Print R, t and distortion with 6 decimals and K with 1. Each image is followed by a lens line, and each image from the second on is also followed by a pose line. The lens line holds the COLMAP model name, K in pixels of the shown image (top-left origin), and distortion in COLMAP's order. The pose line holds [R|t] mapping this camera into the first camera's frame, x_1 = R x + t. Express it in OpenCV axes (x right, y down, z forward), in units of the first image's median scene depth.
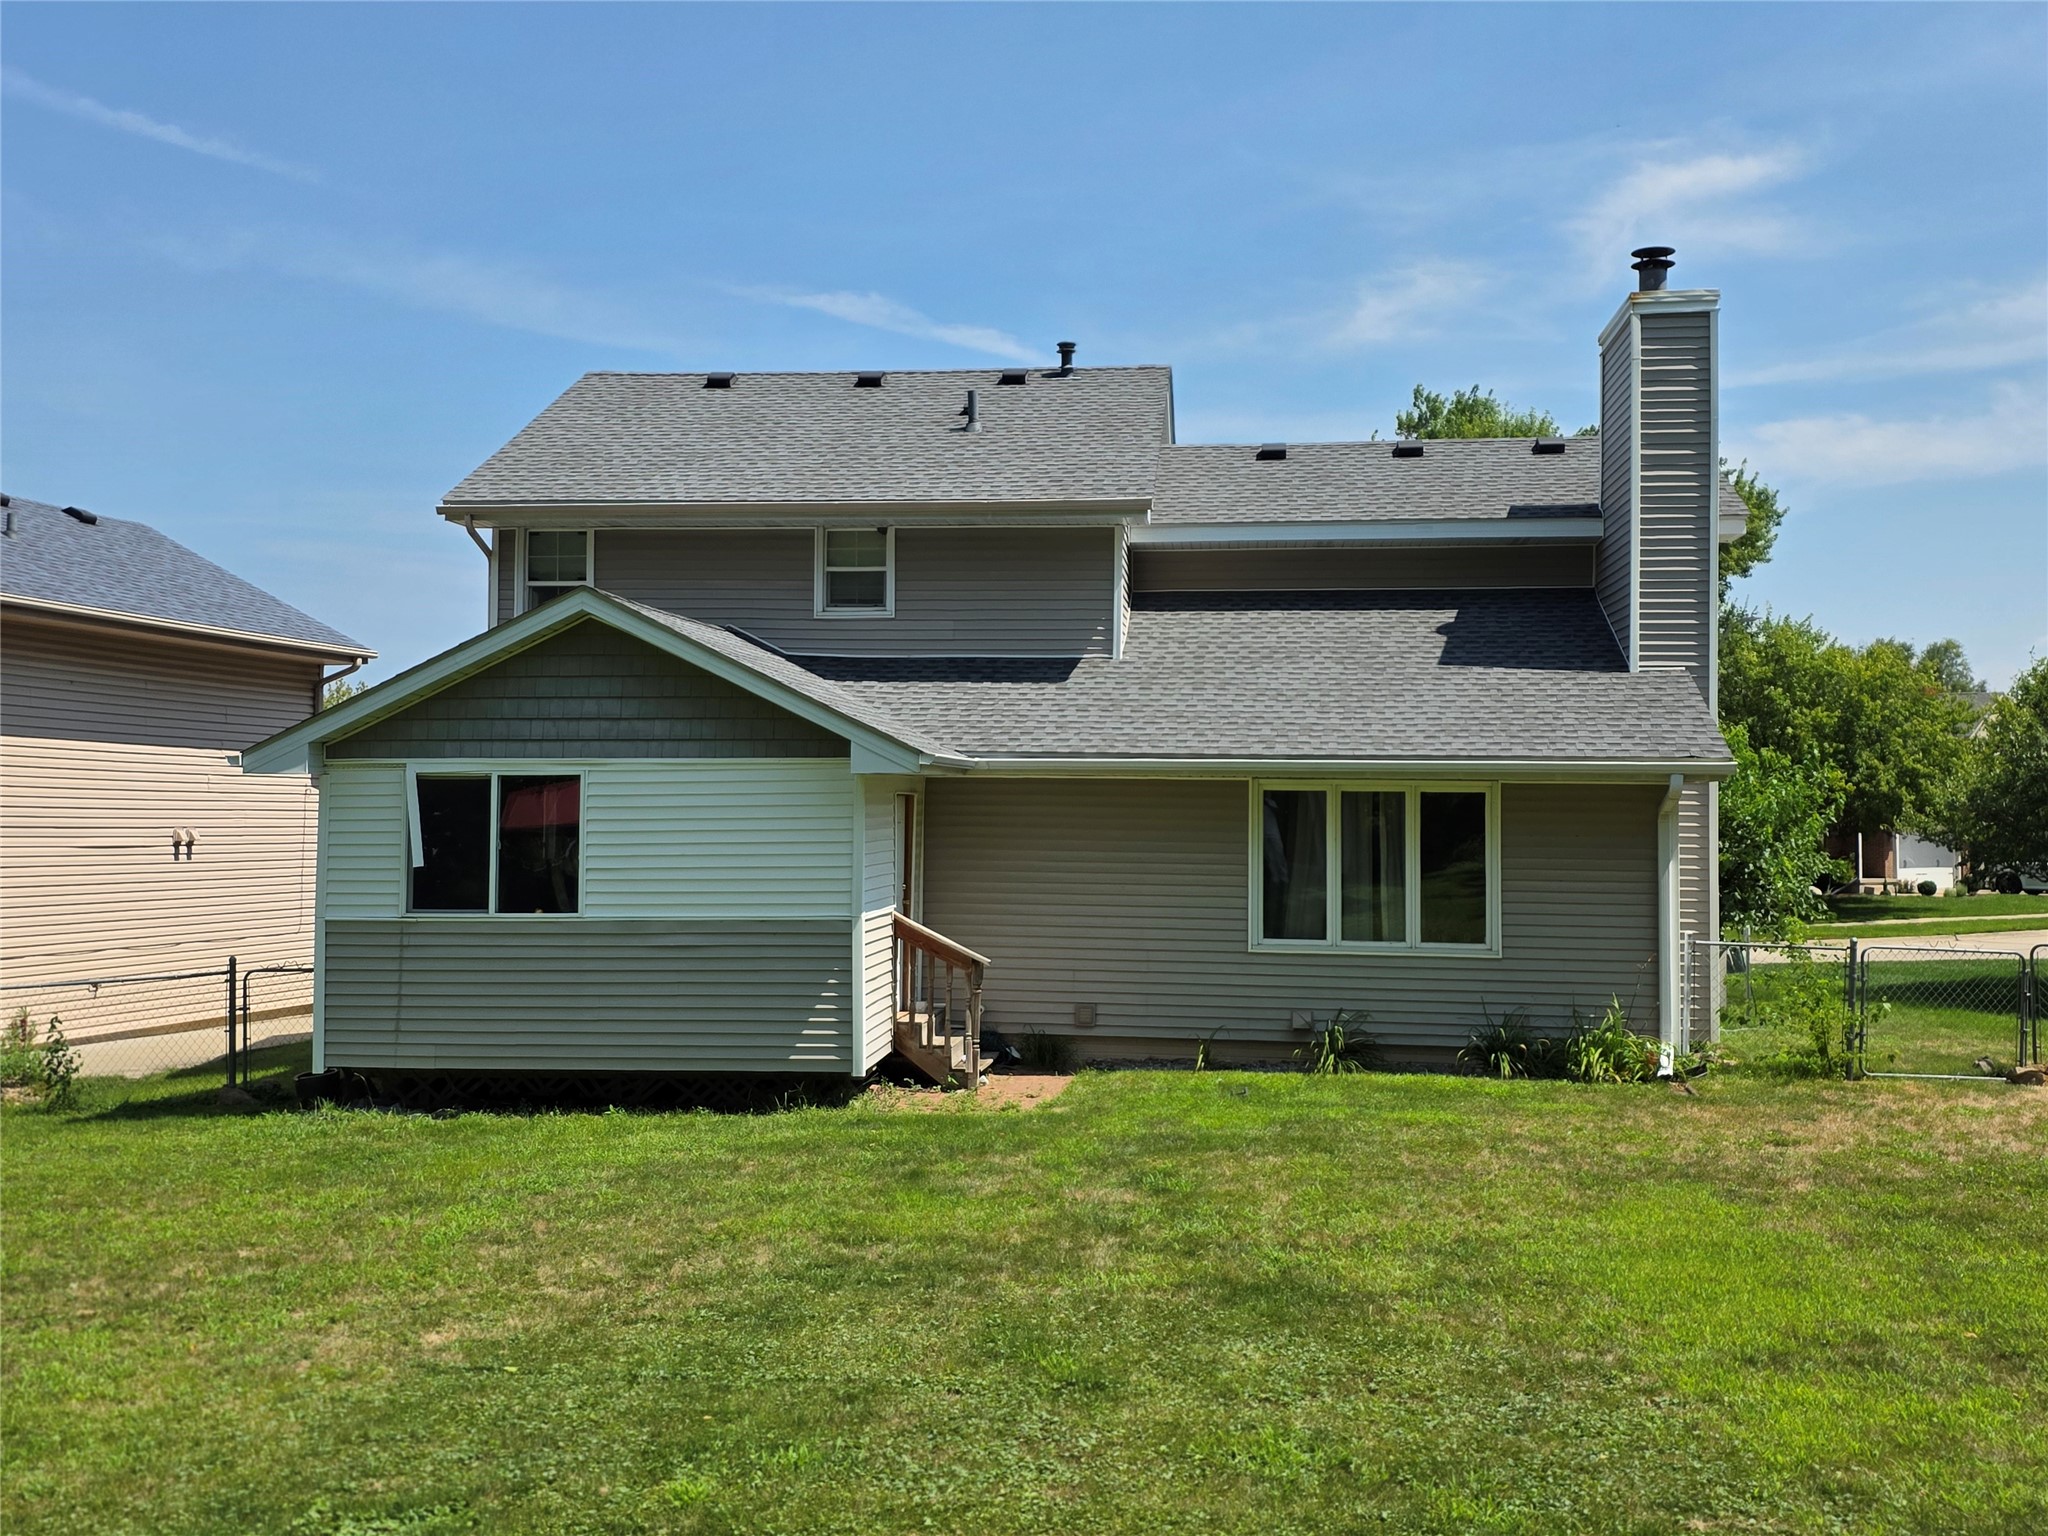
lens RADIAL K [[2057.5, 0, 1024.6], [0, 2057.5, 766.2], [0, 0, 1]] dist [0.119536, 0.000000]
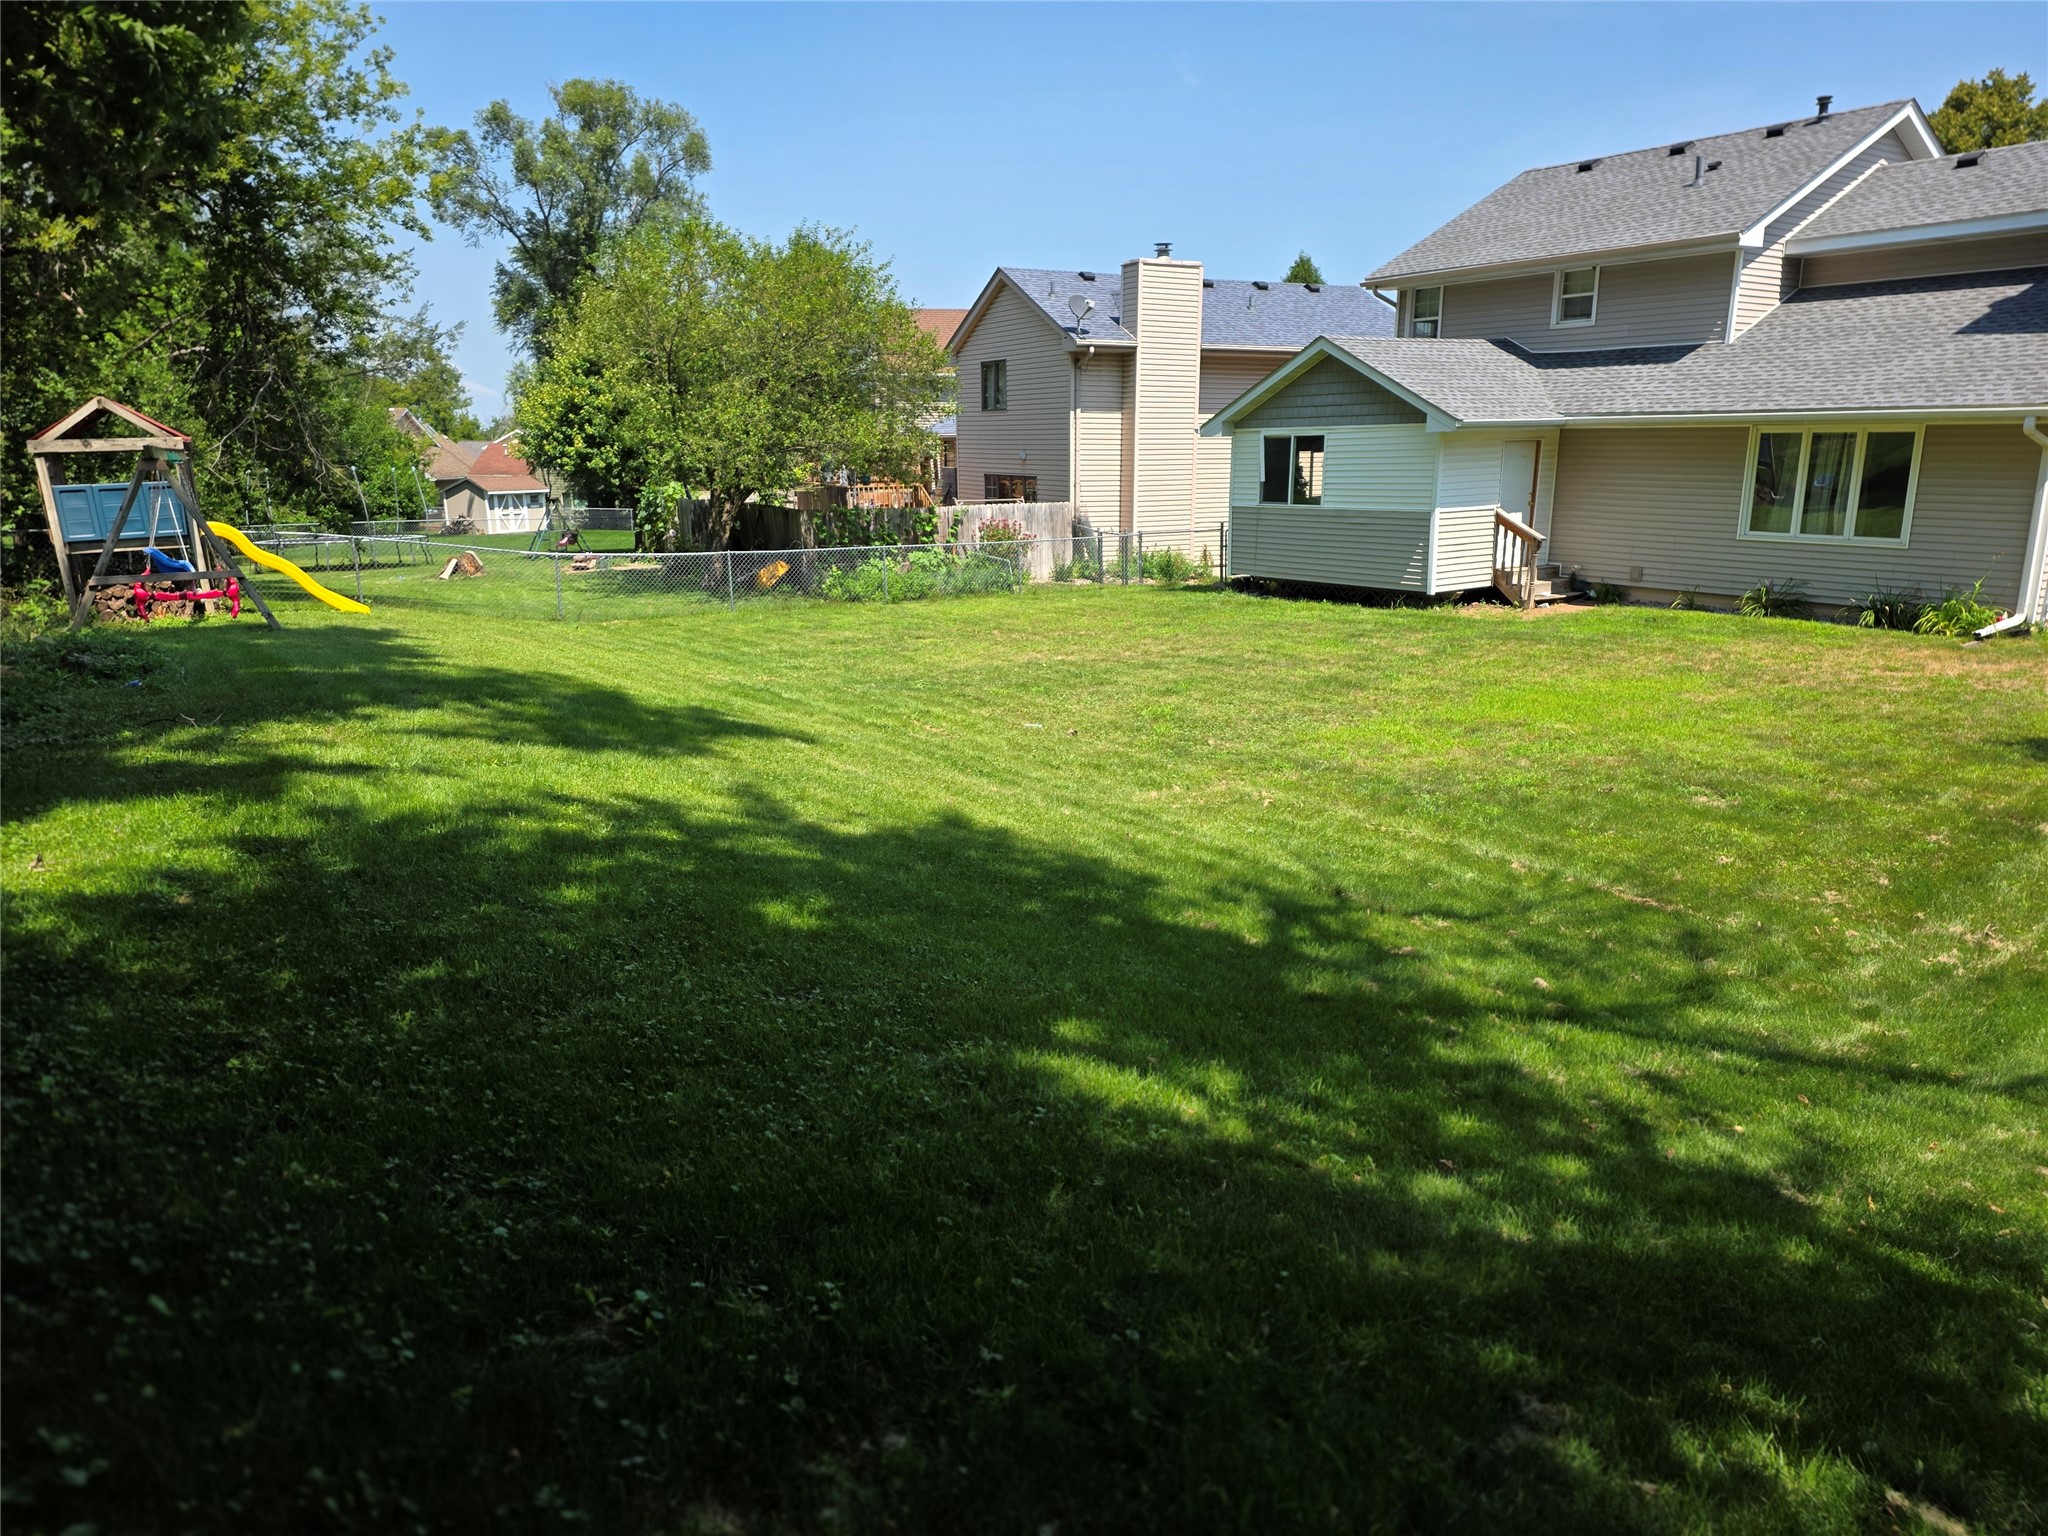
lens RADIAL K [[1357.3, 0, 1023.1], [0, 1357.3, 774.2], [0, 0, 1]] dist [0.061360, -0.035398]
pose [[0.670449, 0.167425, -0.722819, 0.538292], [0.027600, 0.967906, 0.249794, -0.014316], [0.741442, -0.187424, 0.644310, -0.119245]]
